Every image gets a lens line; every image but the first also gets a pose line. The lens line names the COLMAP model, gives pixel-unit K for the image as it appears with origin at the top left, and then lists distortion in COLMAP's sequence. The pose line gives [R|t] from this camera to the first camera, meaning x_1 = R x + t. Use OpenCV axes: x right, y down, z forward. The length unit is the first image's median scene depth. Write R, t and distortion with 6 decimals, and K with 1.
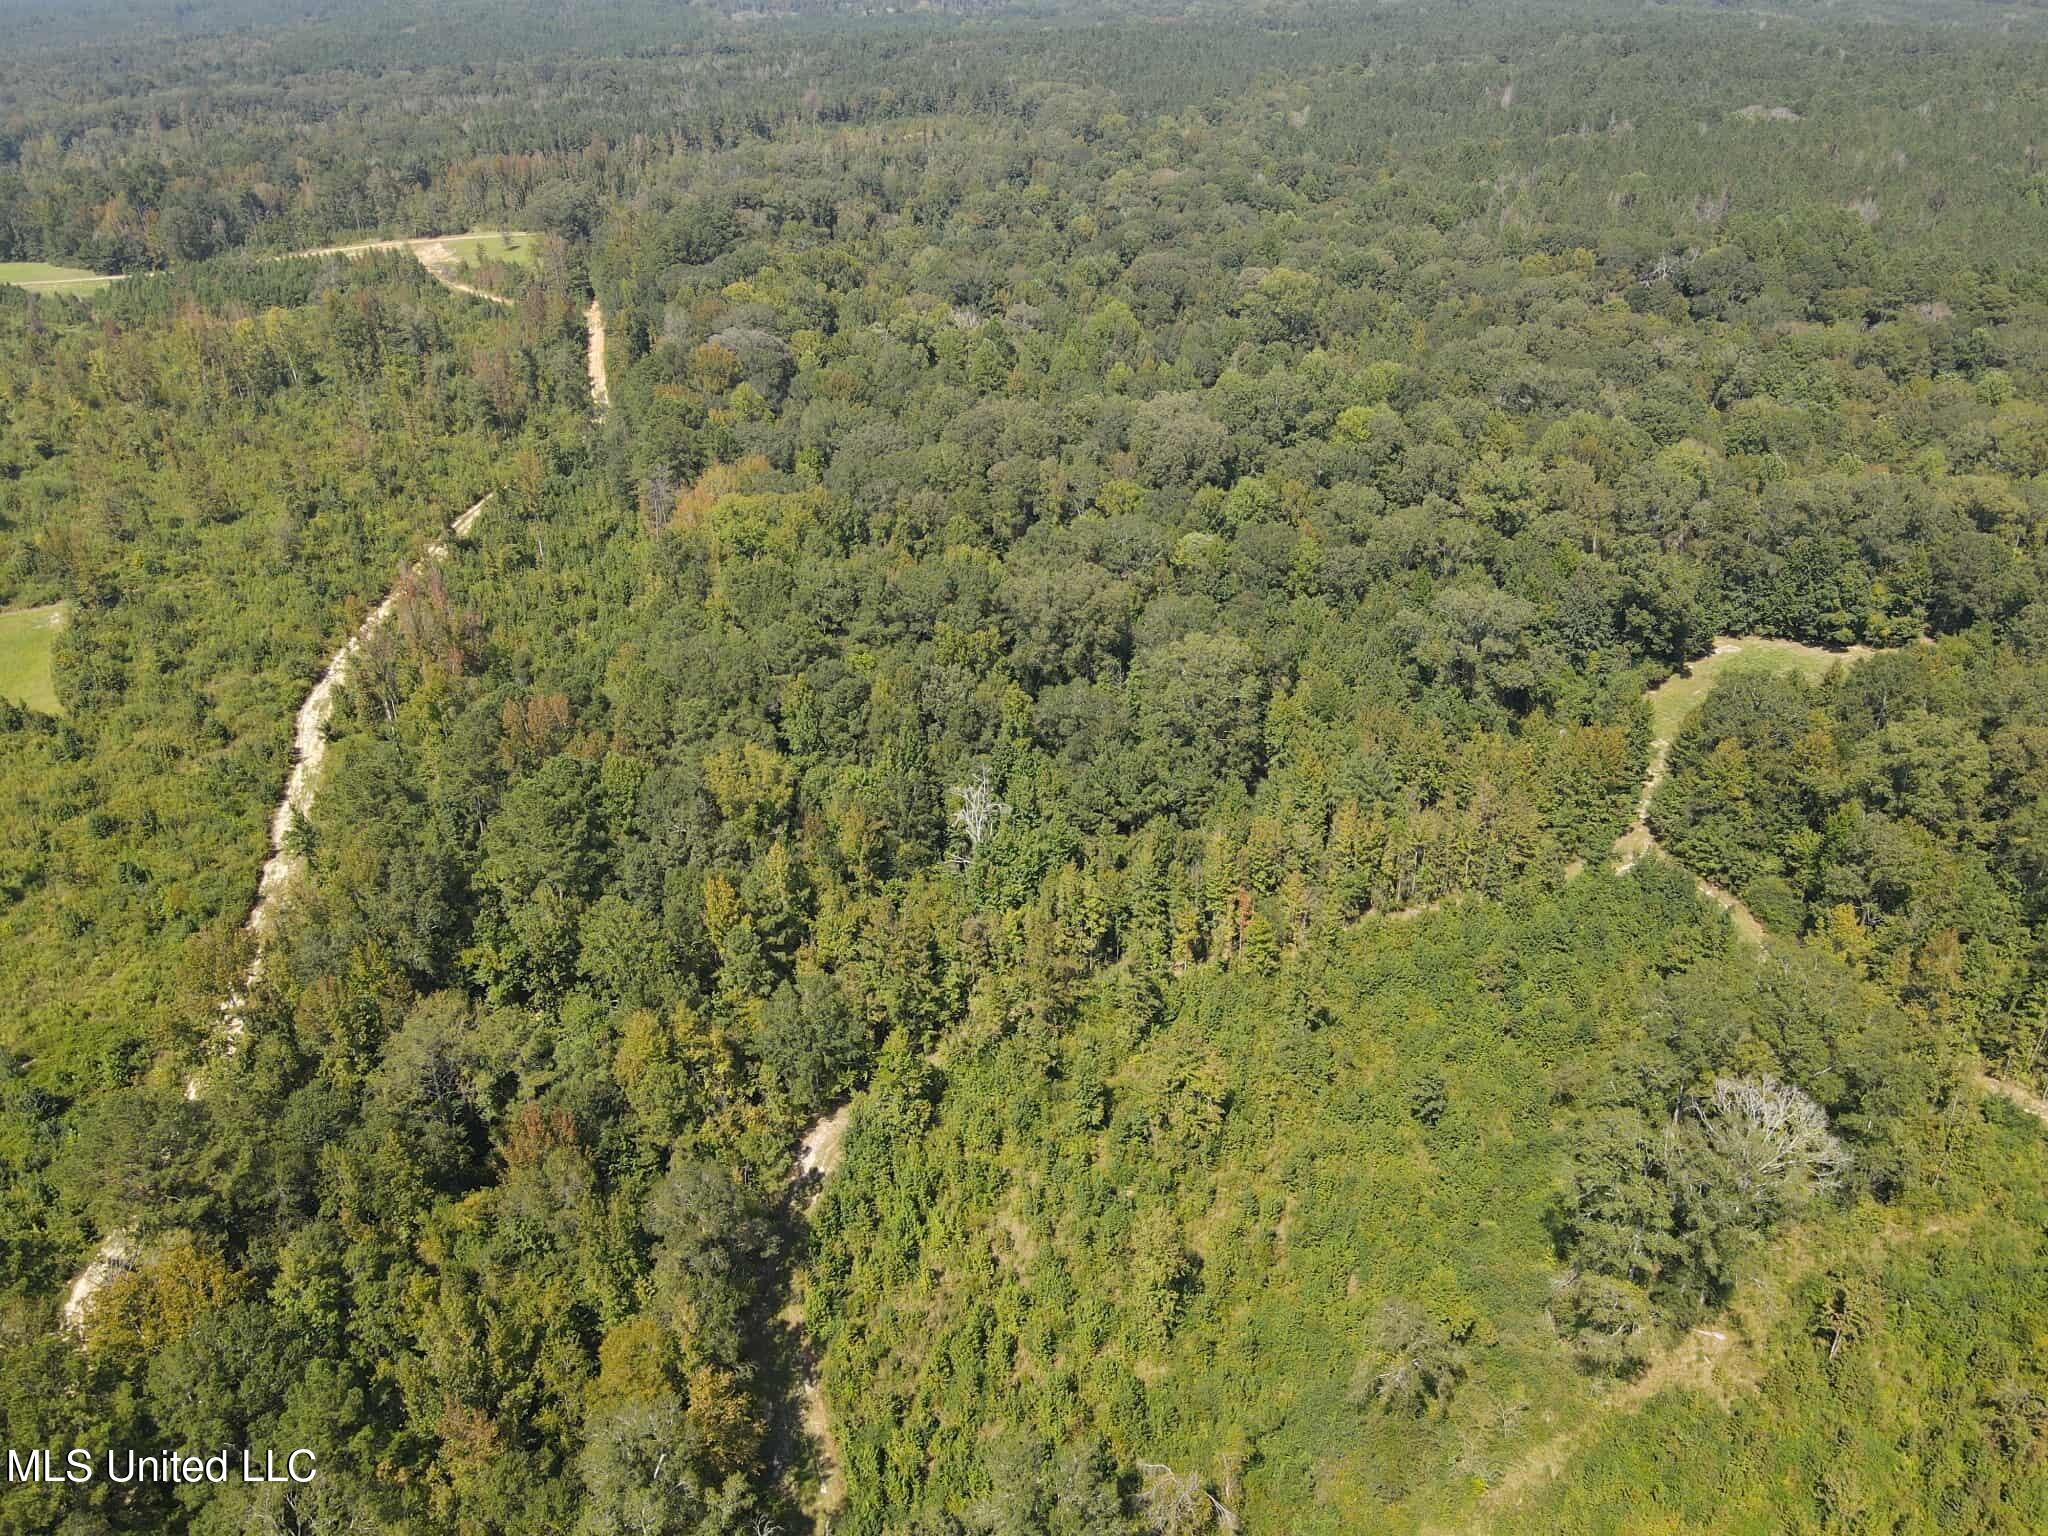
lens RADIAL K [[1492.7, 0, 1019.9], [0, 1492.7, 760.4], [0, 0, 1]] dist [0.010622, -0.006679]
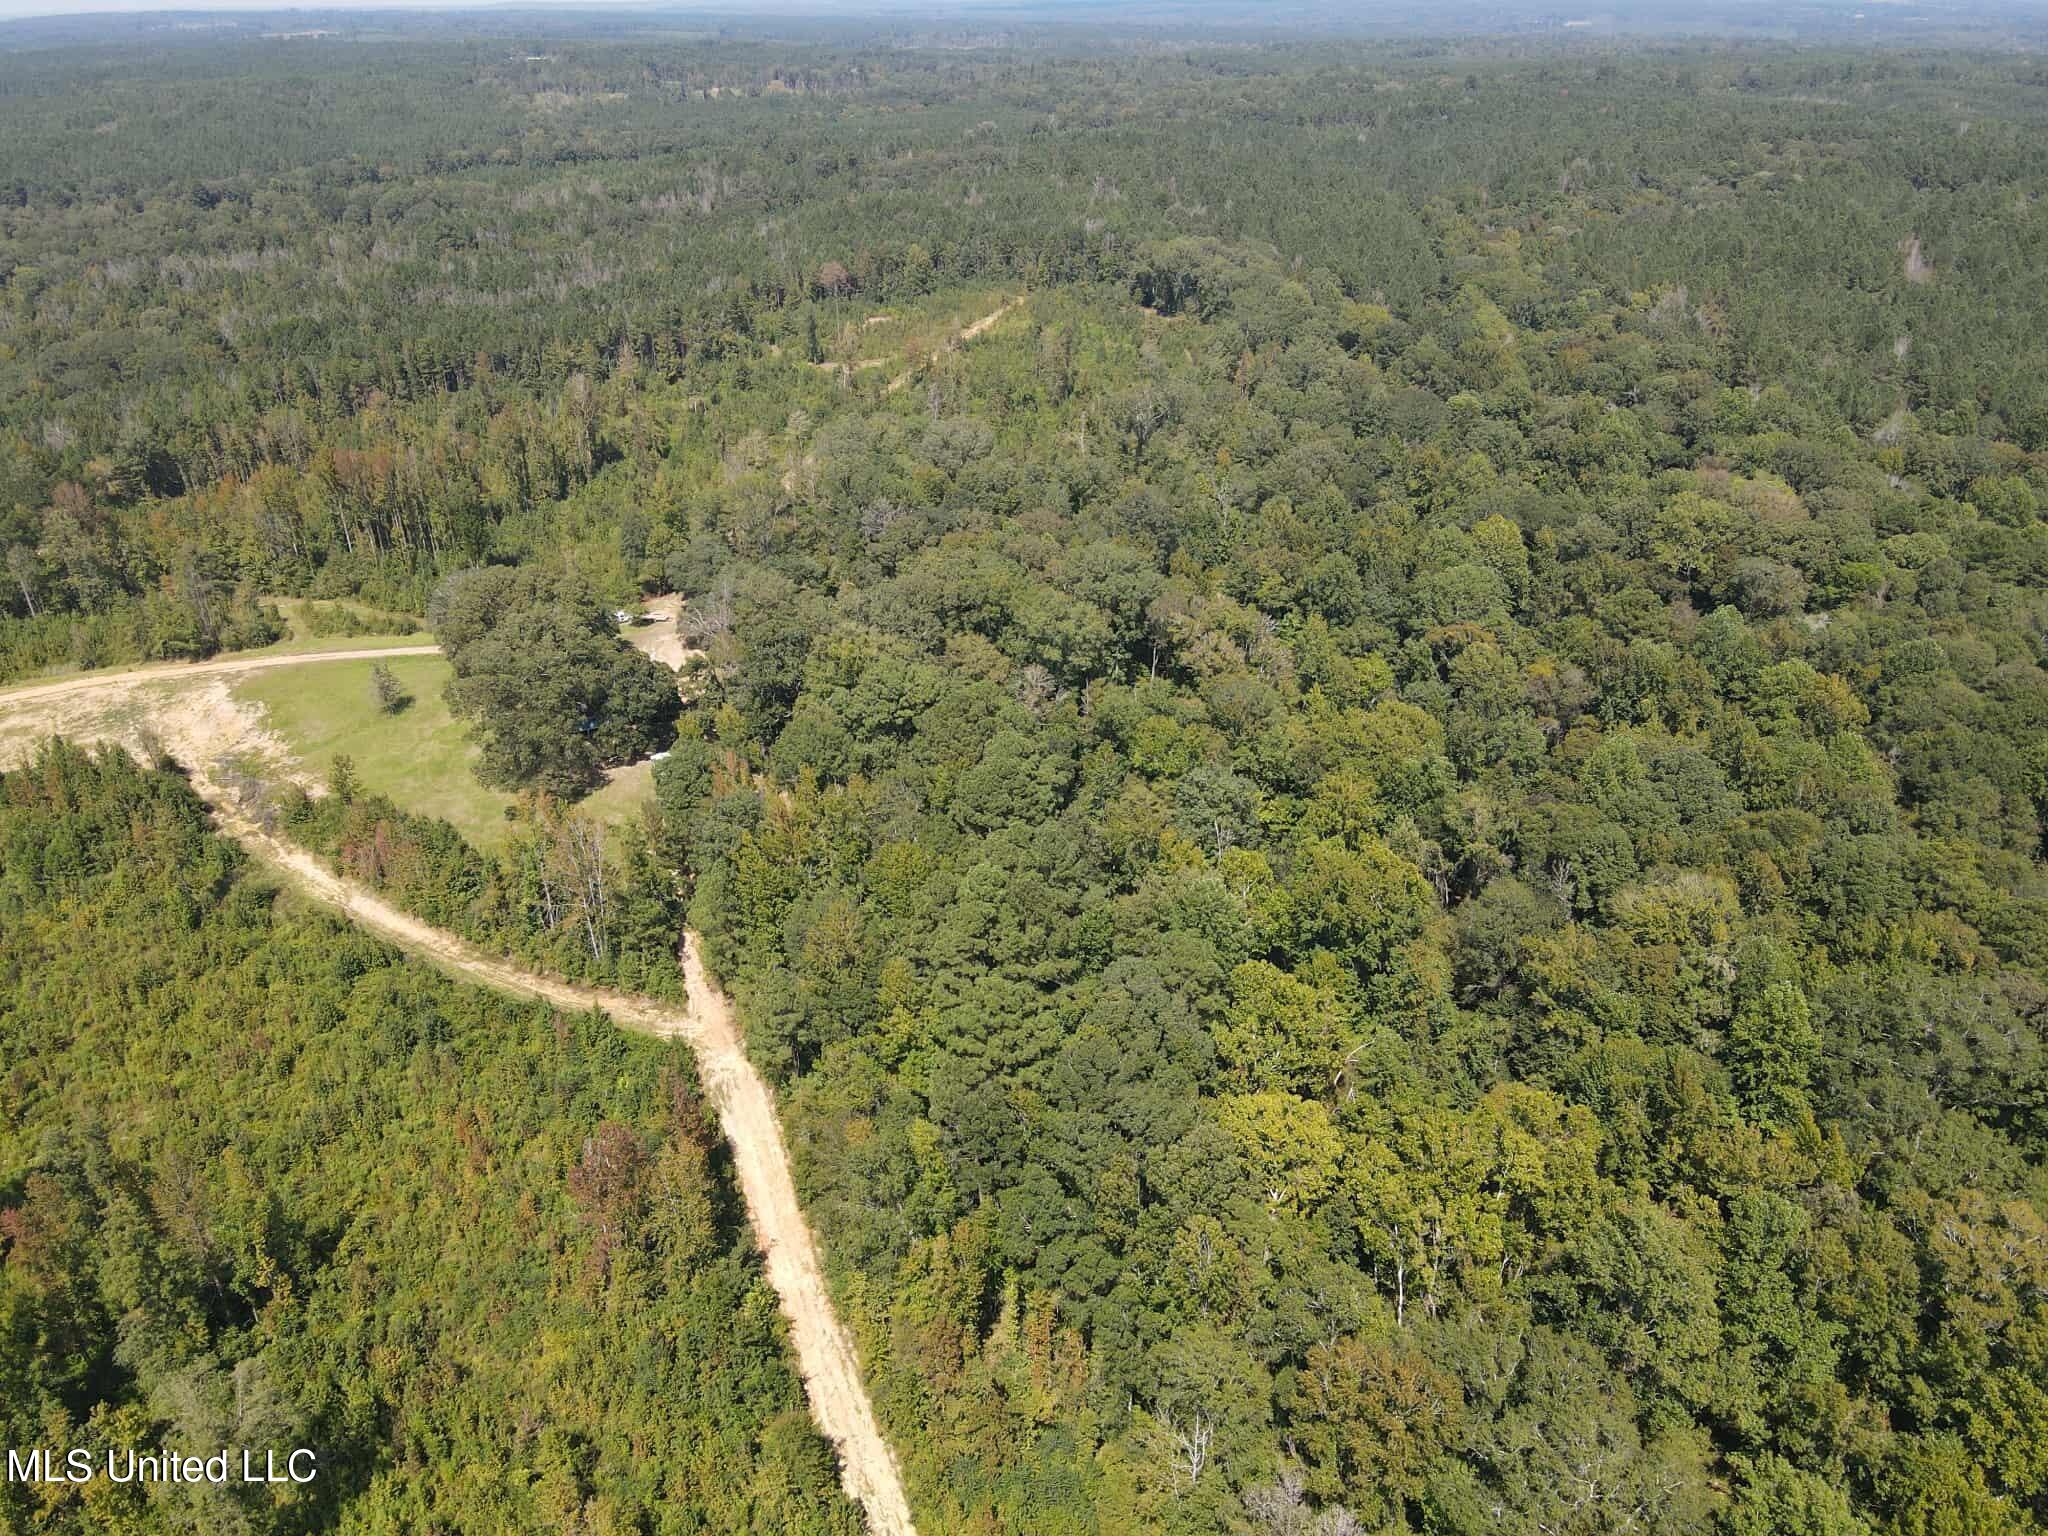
lens RADIAL K [[1492.7, 0, 1020.7], [0, 1492.7, 777.0], [0, 0, 1]] dist [0.010622, -0.006679]
pose [[0.987711, -0.067764, 0.140838, -0.149641], [0.070893, 0.997334, -0.017314, -0.206346], [-0.139289, 0.027086, 0.989881, 0.362099]]
